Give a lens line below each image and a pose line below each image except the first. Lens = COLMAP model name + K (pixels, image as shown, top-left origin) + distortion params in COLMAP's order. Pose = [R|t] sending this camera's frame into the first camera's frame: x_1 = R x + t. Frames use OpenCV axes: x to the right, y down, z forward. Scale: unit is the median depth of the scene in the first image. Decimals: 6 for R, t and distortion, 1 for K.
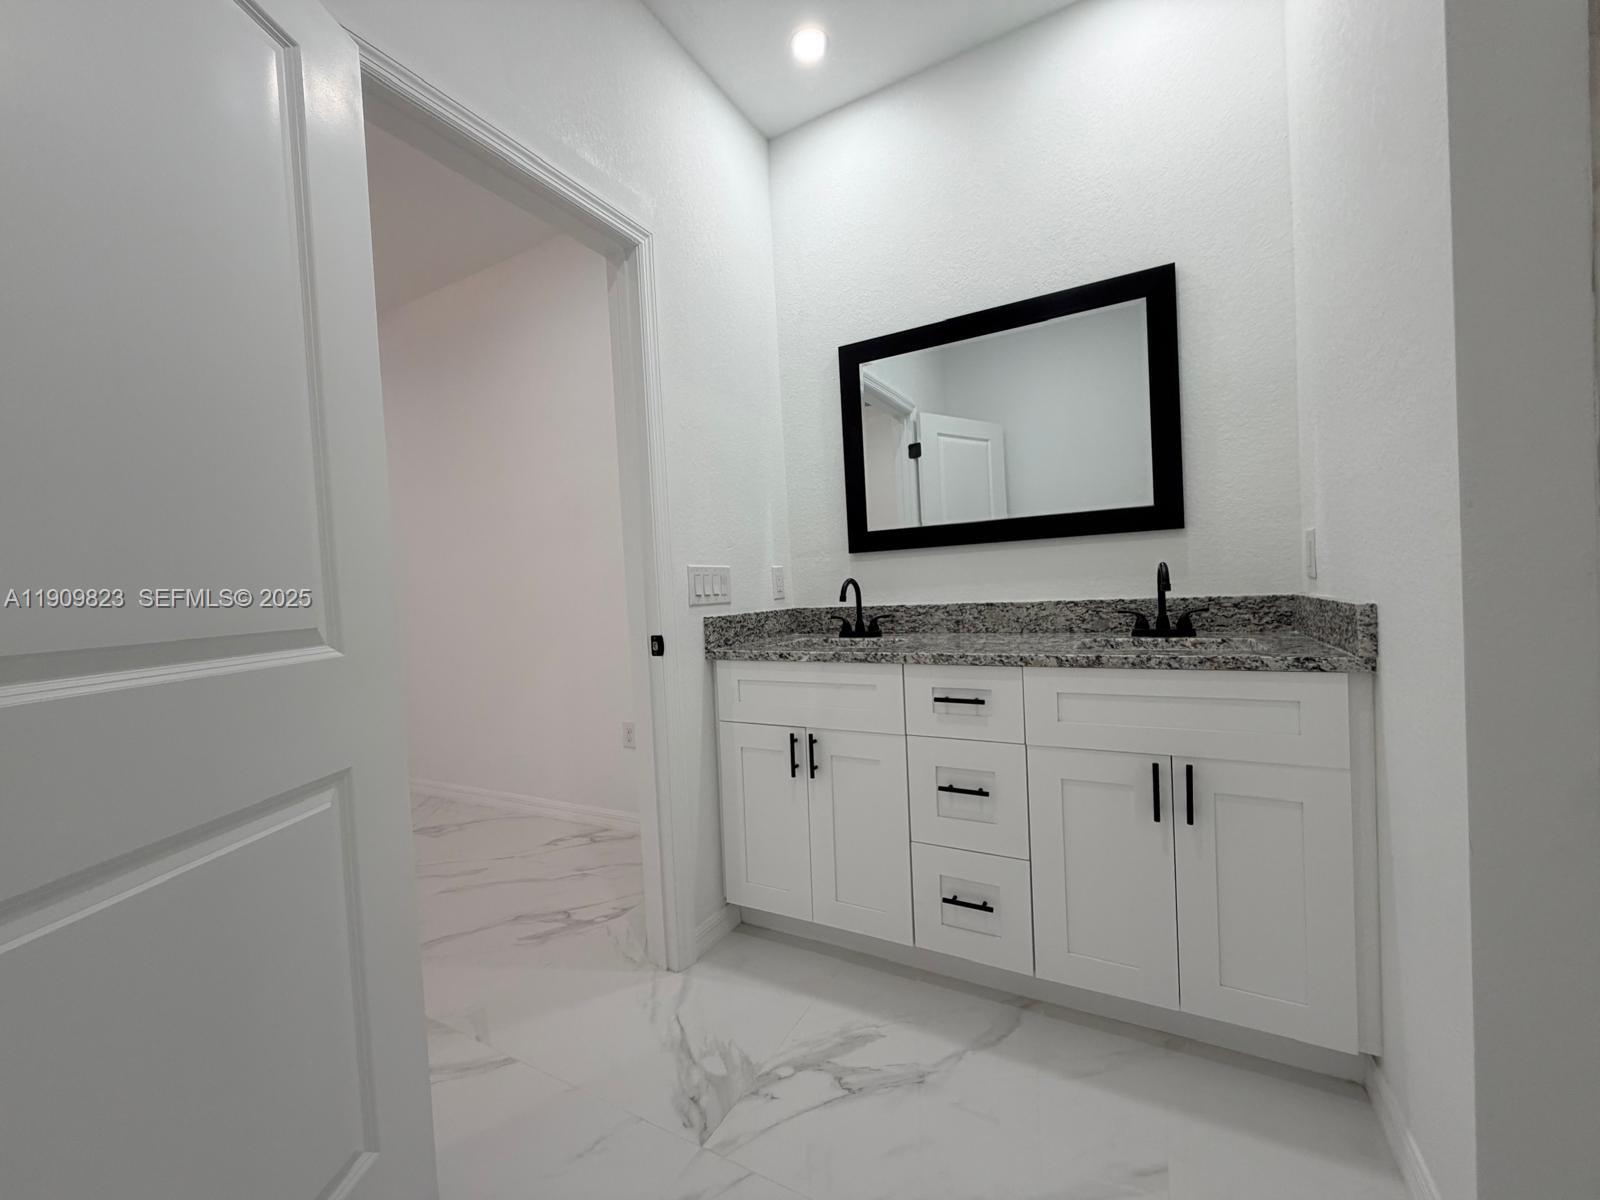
lens RADIAL K [[646.0, 0, 795.8], [0, 646.0, 600.3], [0, 0, 1]] dist [-0.000438, -0.000125]
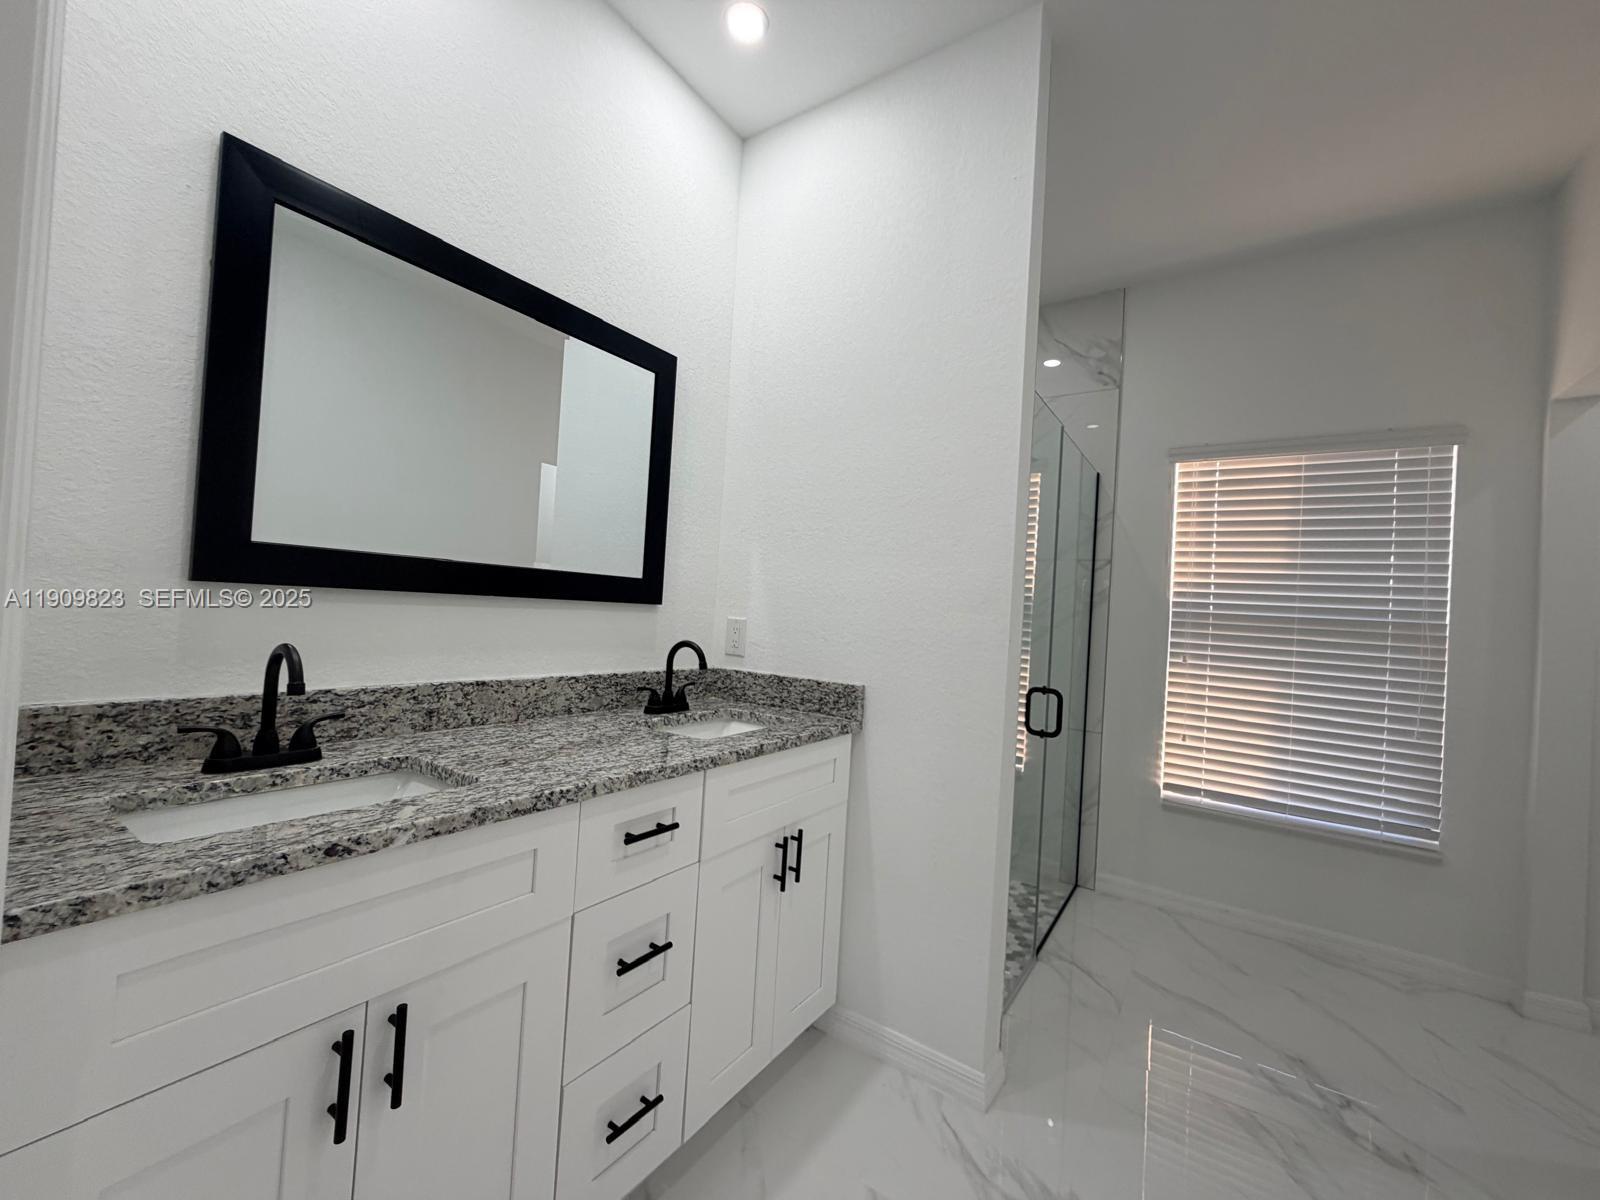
lens RADIAL K [[646.0, 0, 795.8], [0, 646.0, 600.3], [0, 0, 1]] dist [-0.000438, -0.000125]
pose [[0.081492, 0.070010, 0.994212, -0.403375], [-0.036239, 0.997078, -0.067241, -0.052878], [-0.996015, -0.030549, 0.083791, 0.658021]]
